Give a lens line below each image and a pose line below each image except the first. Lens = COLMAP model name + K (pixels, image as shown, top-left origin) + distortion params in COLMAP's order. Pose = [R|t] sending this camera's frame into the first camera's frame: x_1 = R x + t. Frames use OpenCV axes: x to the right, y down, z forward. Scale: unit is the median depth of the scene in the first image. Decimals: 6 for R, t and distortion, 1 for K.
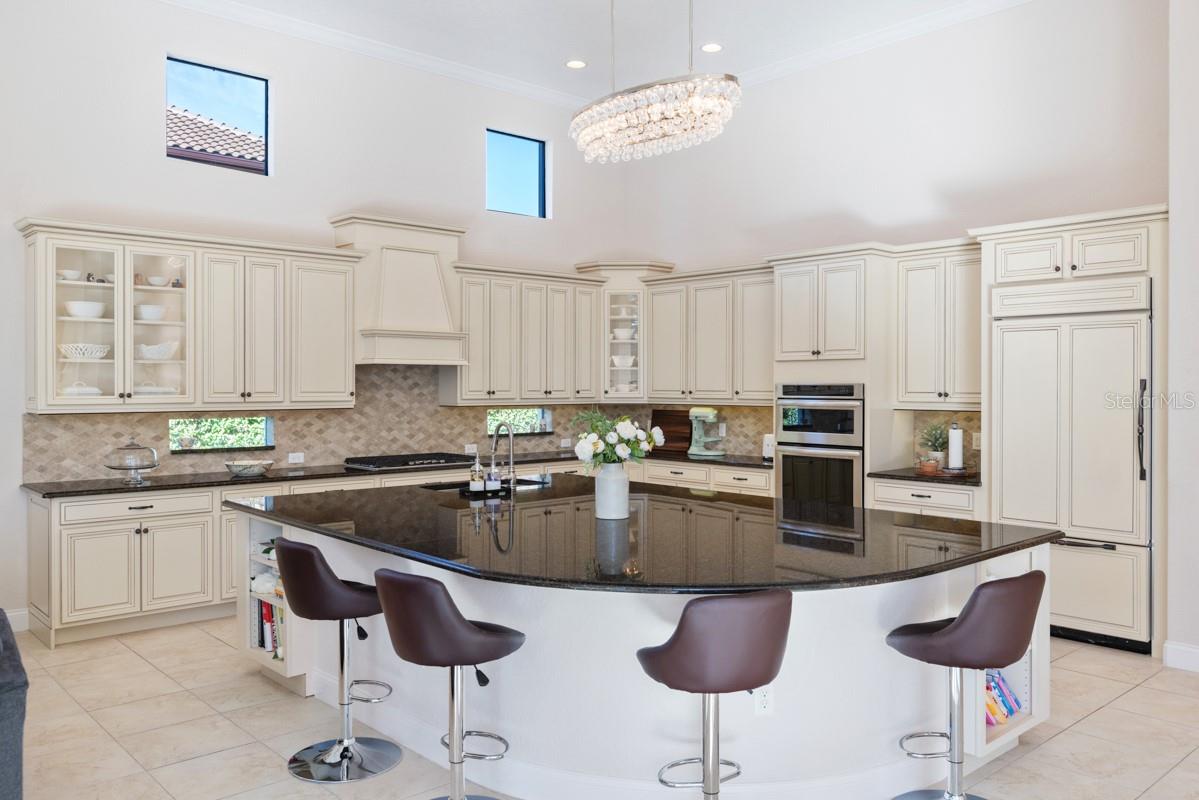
lens RADIAL K [[924.0, 0, 601.0], [0, 924.0, 389.7], [0, 0, 1]] dist [-0.004916, 0.010321]
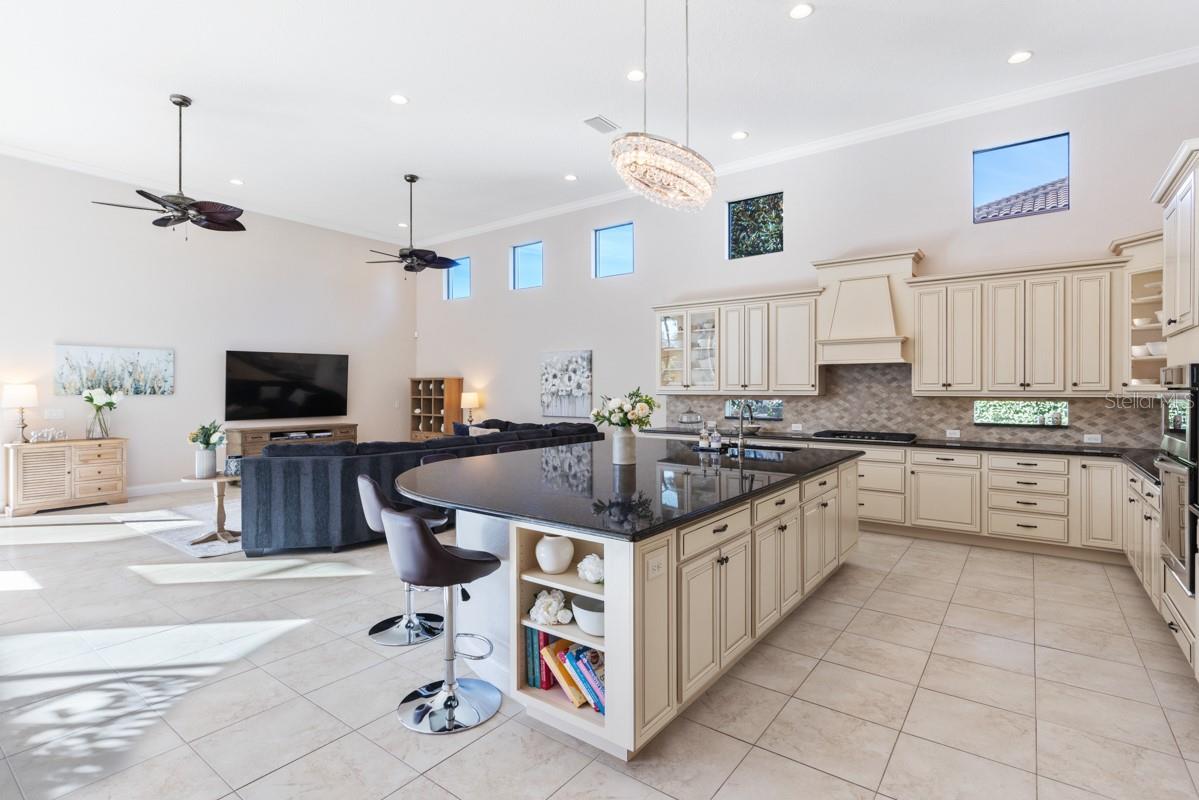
lens RADIAL K [[578.7, 0, 600.1], [0, 578.7, 390.1], [0, 0, 1]] dist [-0.003598, 0.000600]
pose [[0.185762, 0.001472, -0.982594, 0.584625], [-0.005797, 0.999983, 0.000402, 0.013235], [0.982578, 0.005621, 0.185767, 0.507895]]
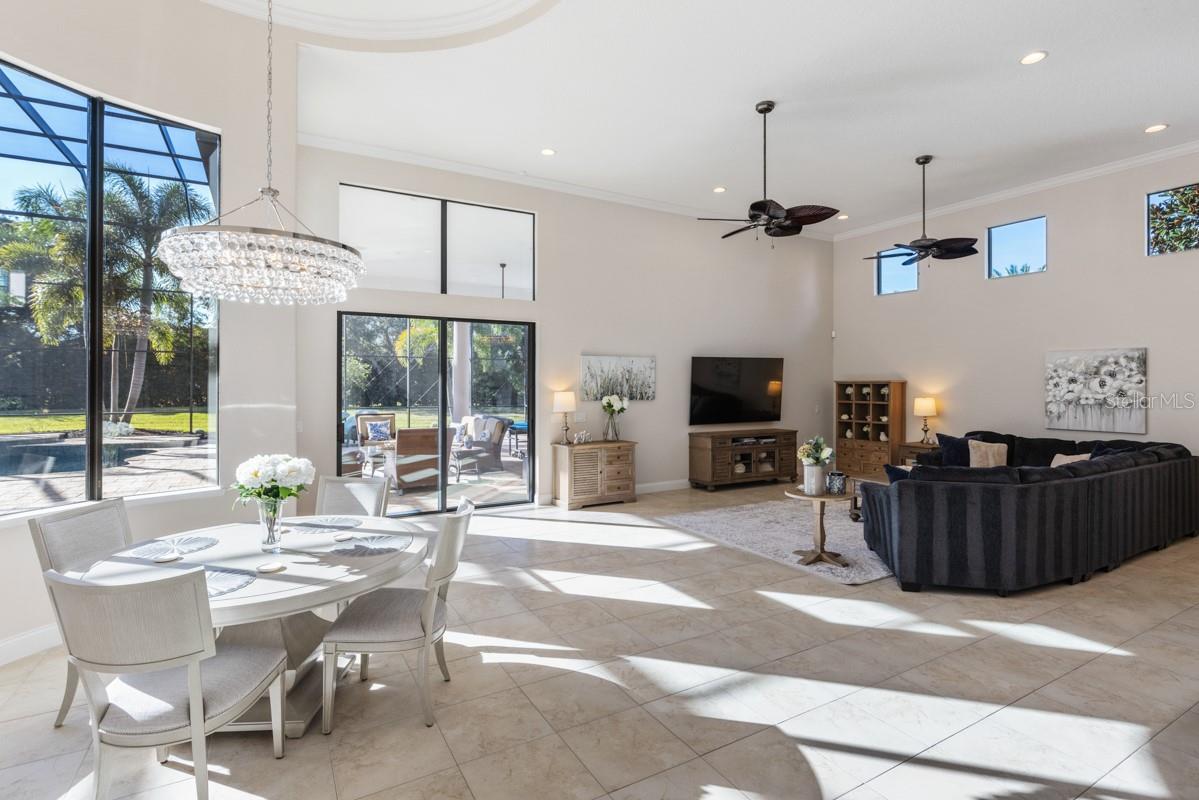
lens RADIAL K [[578.7, 0, 596.9], [0, 578.7, 380.9], [0, 0, 1]] dist [-0.003598, 0.000600]
pose [[-0.215292, -0.005607, -0.976534, 0.505229], [-0.006197, 0.999971, -0.004375, -0.006633], [0.976530, 0.005110, -0.215321, 0.013665]]
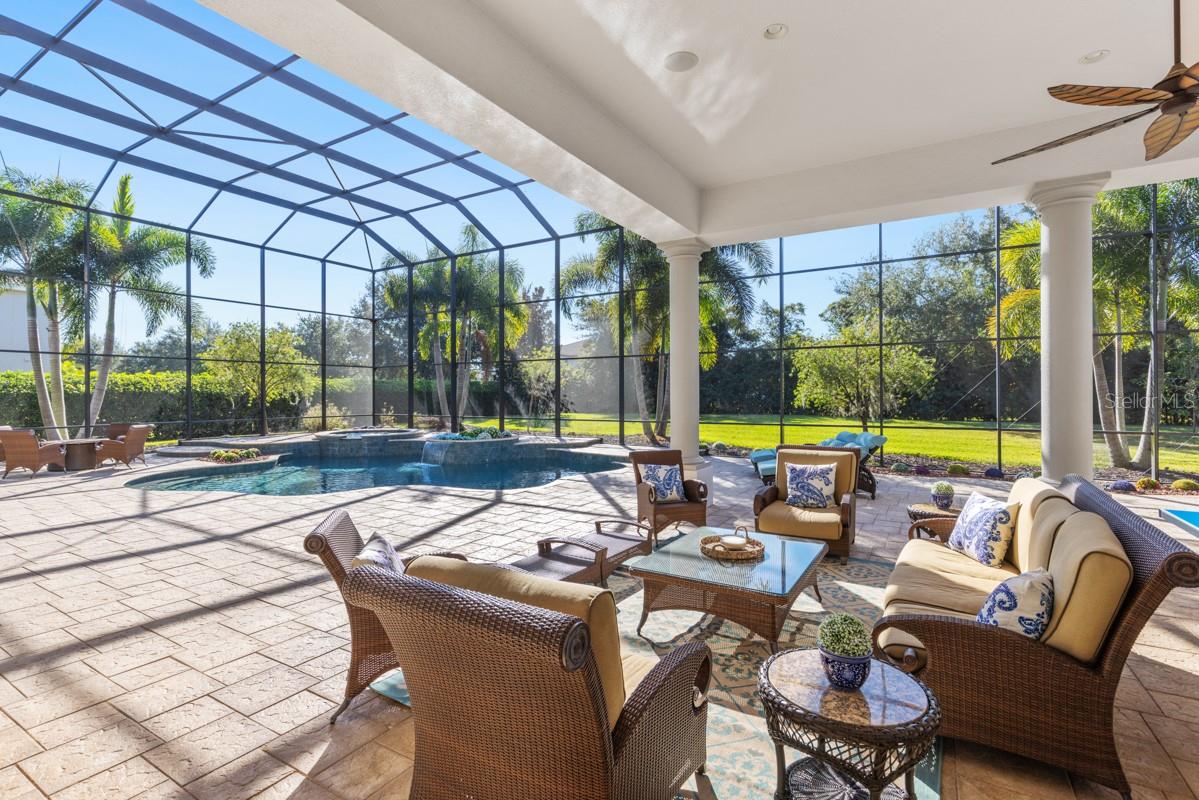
lens RADIAL K [[567.2, 0, 600.8], [0, 567.2, 397.0], [0, 0, 1]] dist [0.000528, -0.001679]
pose [[-0.960287, -0.001031, -0.279012, -0.746023], [-0.001944, 0.999994, 0.002993, 0.024236], [0.279007, 0.003417, -0.960283, -0.411805]]
